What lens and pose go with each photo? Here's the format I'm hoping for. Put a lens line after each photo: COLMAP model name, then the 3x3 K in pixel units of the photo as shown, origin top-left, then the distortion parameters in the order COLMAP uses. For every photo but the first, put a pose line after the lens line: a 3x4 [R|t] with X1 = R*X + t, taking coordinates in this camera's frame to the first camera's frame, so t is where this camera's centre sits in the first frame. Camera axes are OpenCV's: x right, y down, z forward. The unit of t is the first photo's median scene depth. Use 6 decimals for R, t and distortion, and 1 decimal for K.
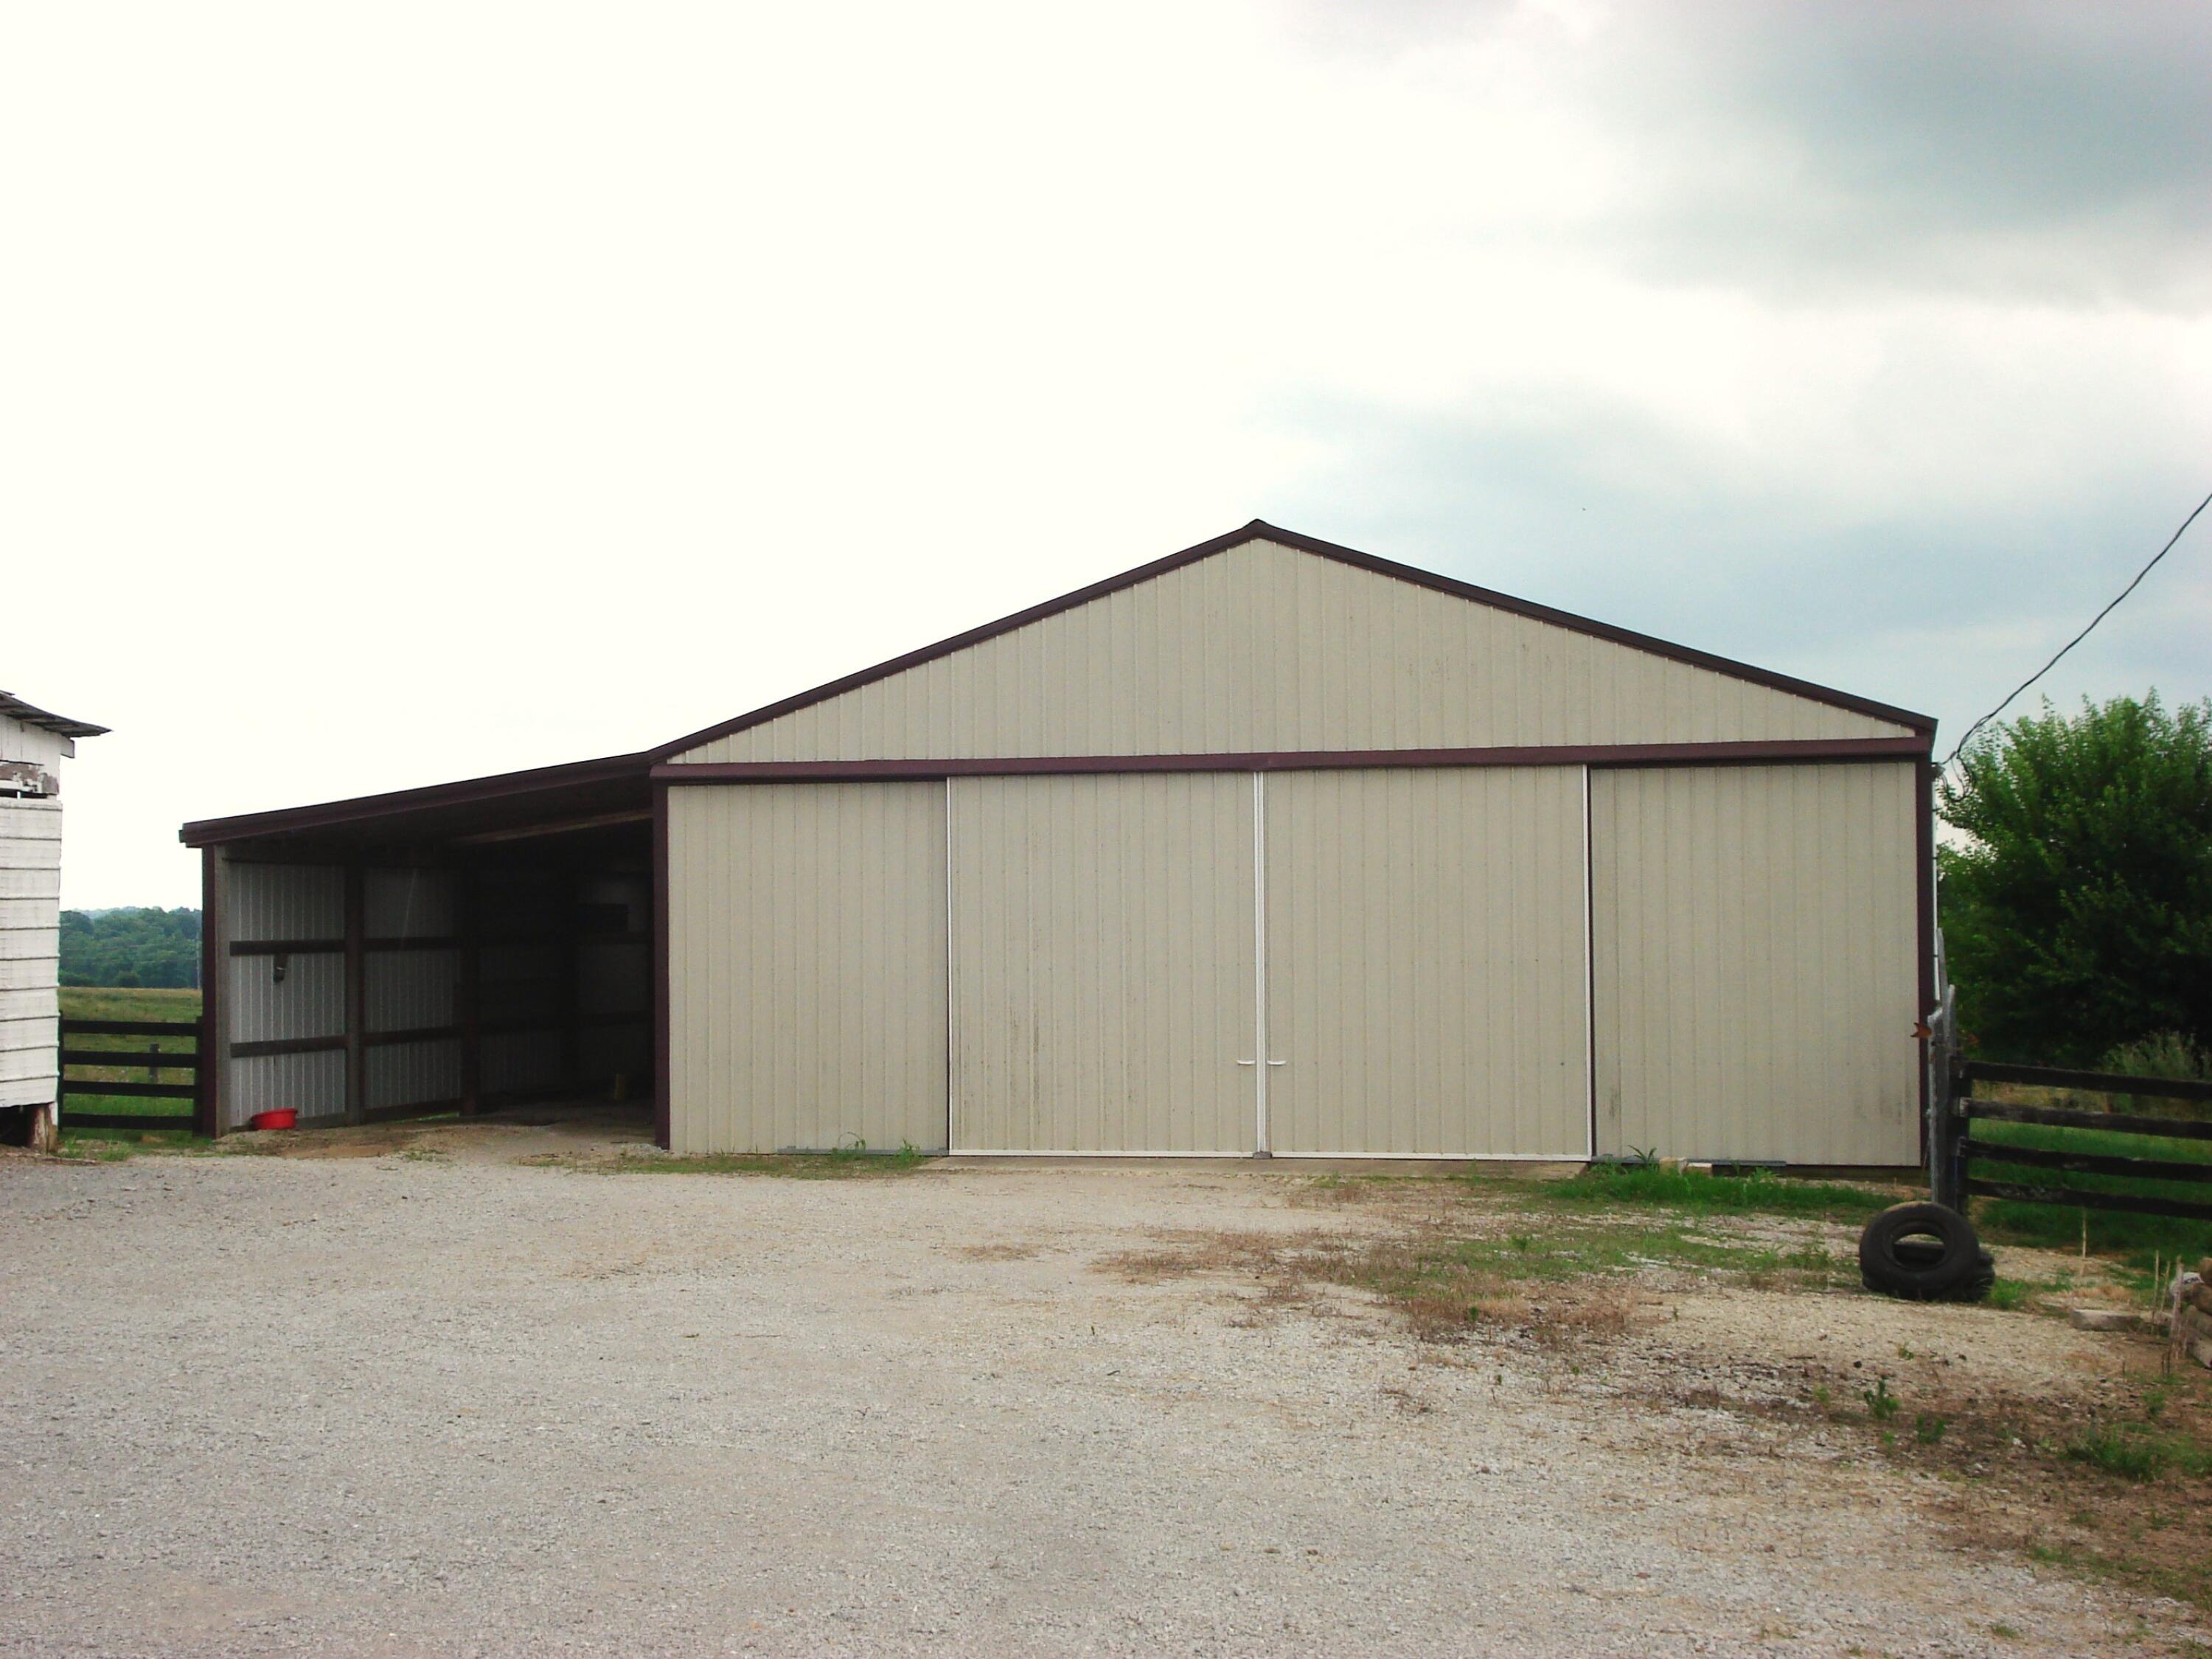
lens RADIAL K [[3259.2, 0, 1106.0], [0, 3259.2, 829.5], [0, 0, 1]] dist [0.099879, -0.479037]
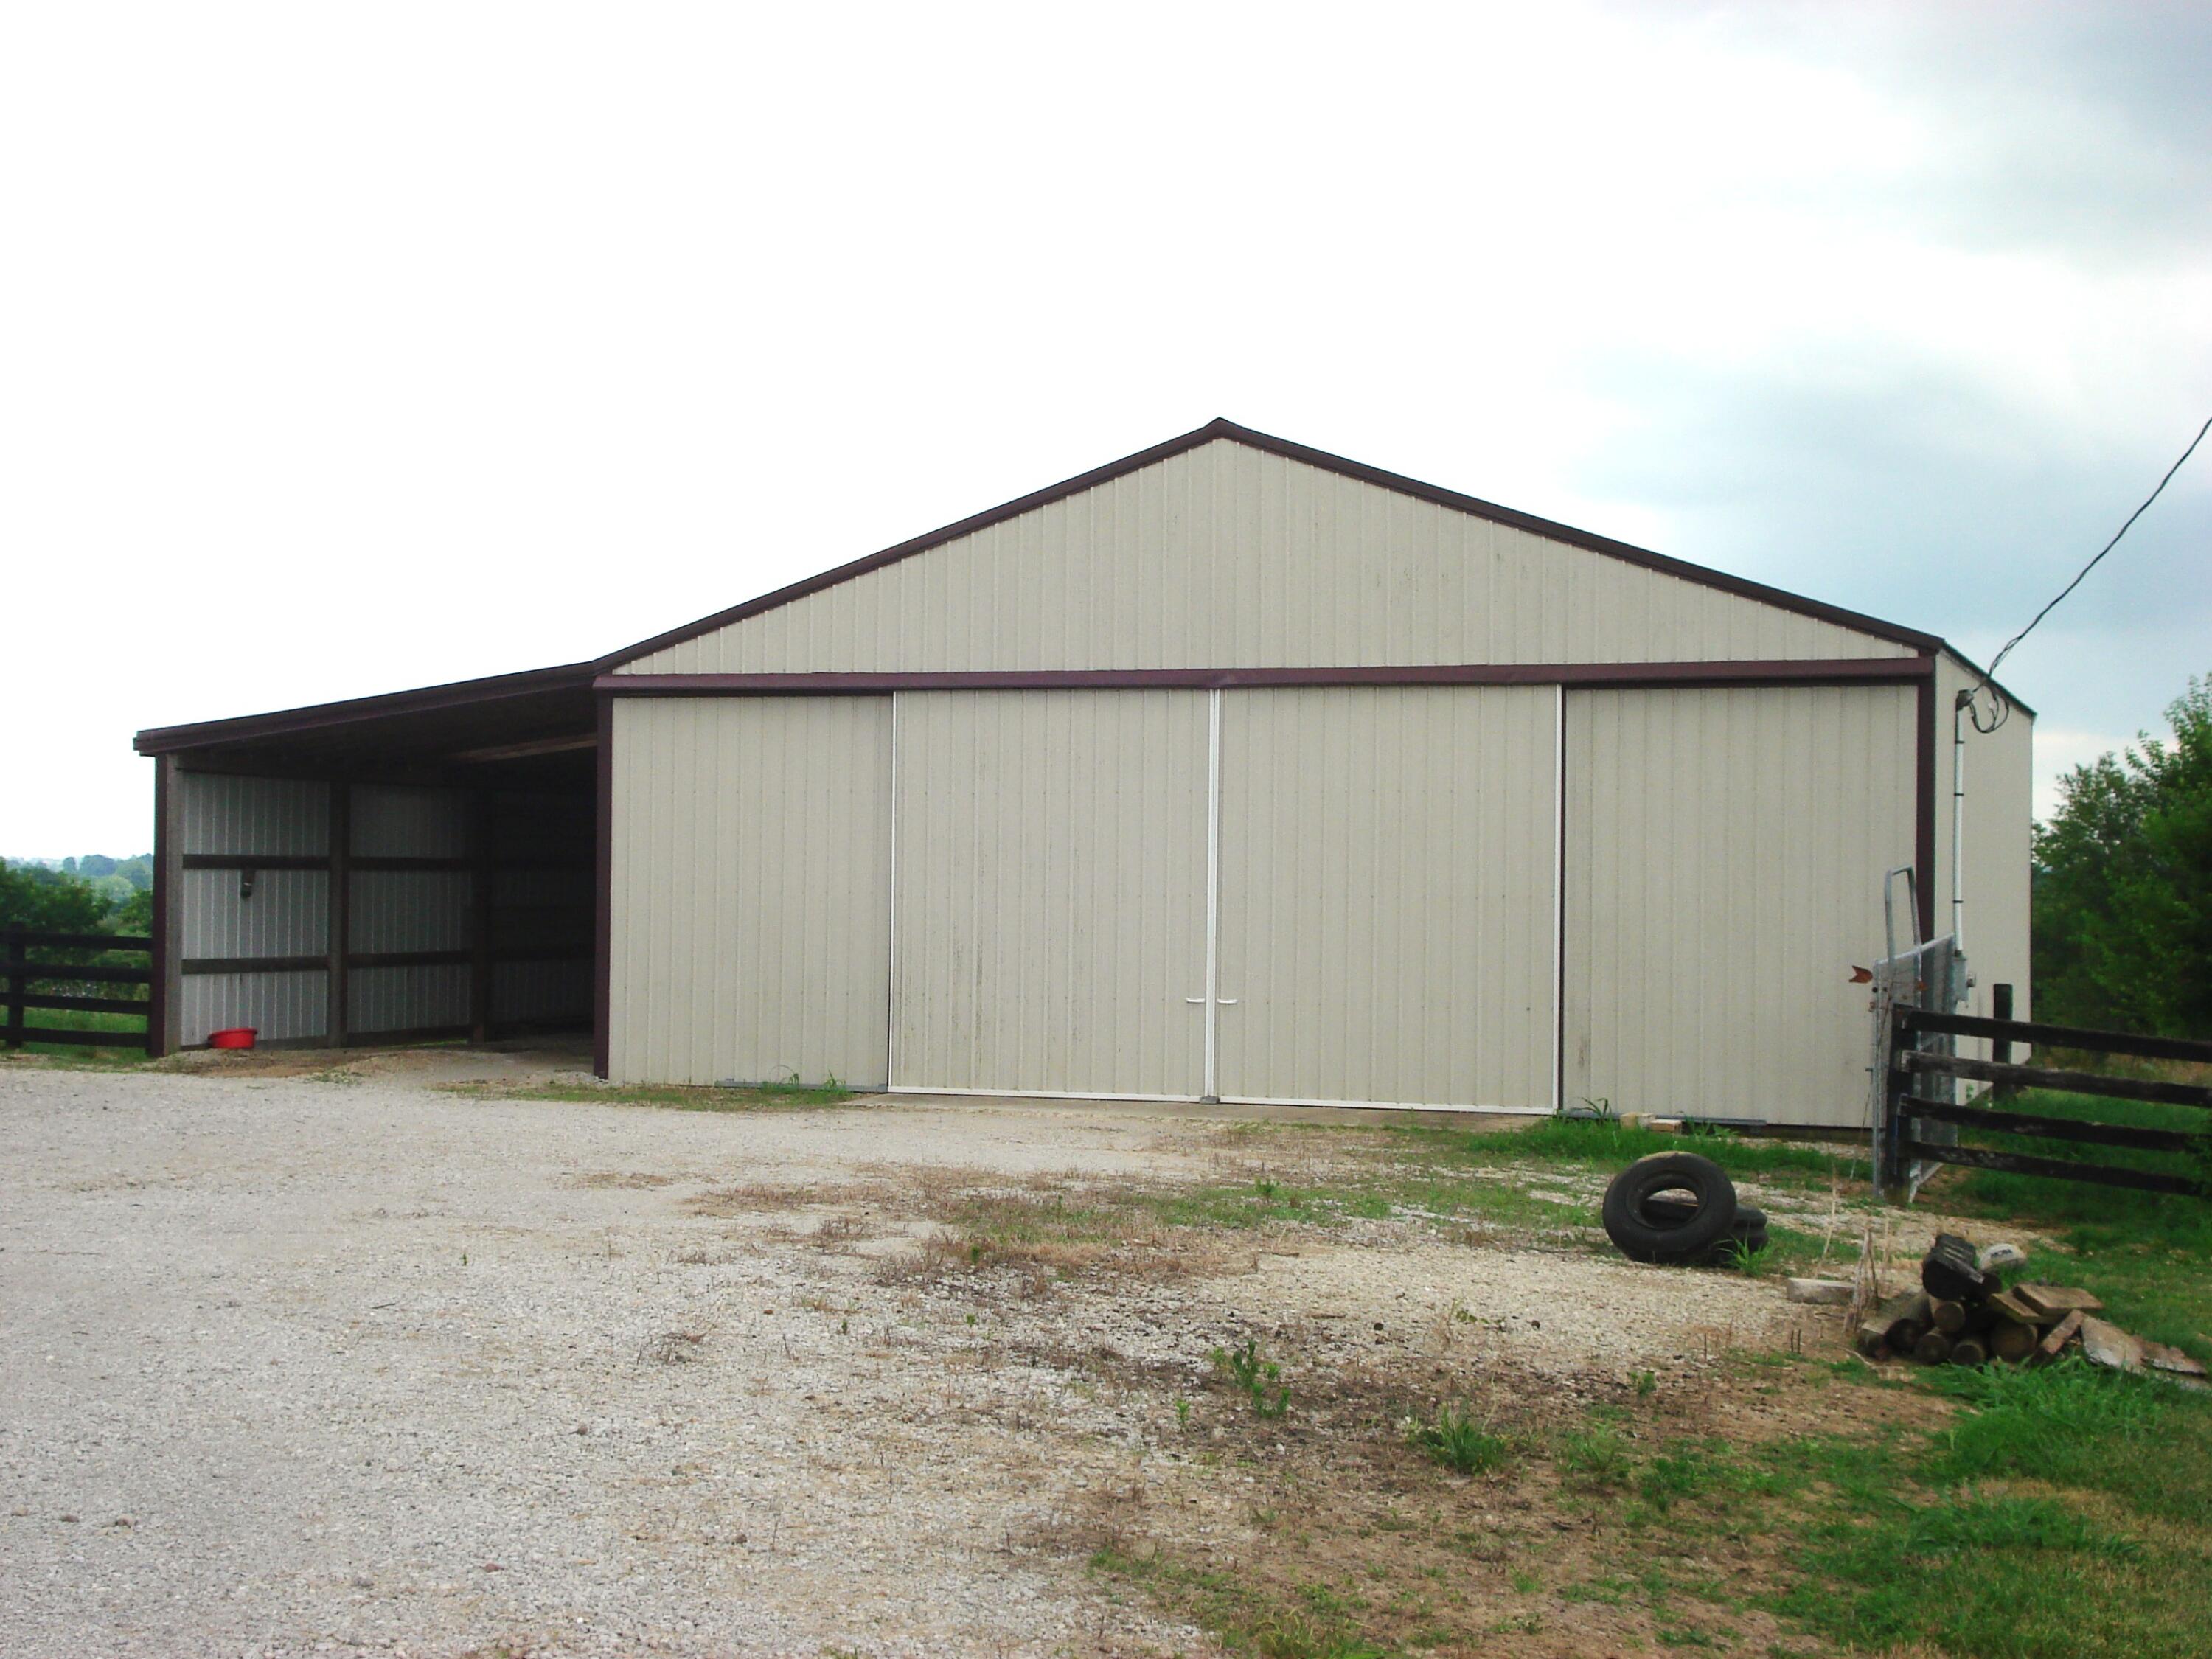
lens RADIAL K [[3259.2, 0, 1106.0], [0, 3259.2, 829.5], [0, 0, 1]] dist [0.099879, -0.479037]
pose [[0.994822, 0.018025, -0.100023, 0.108045], [-0.016911, 0.999785, 0.011976, 0.011612], [0.100217, -0.010222, 0.994913, 0.068978]]
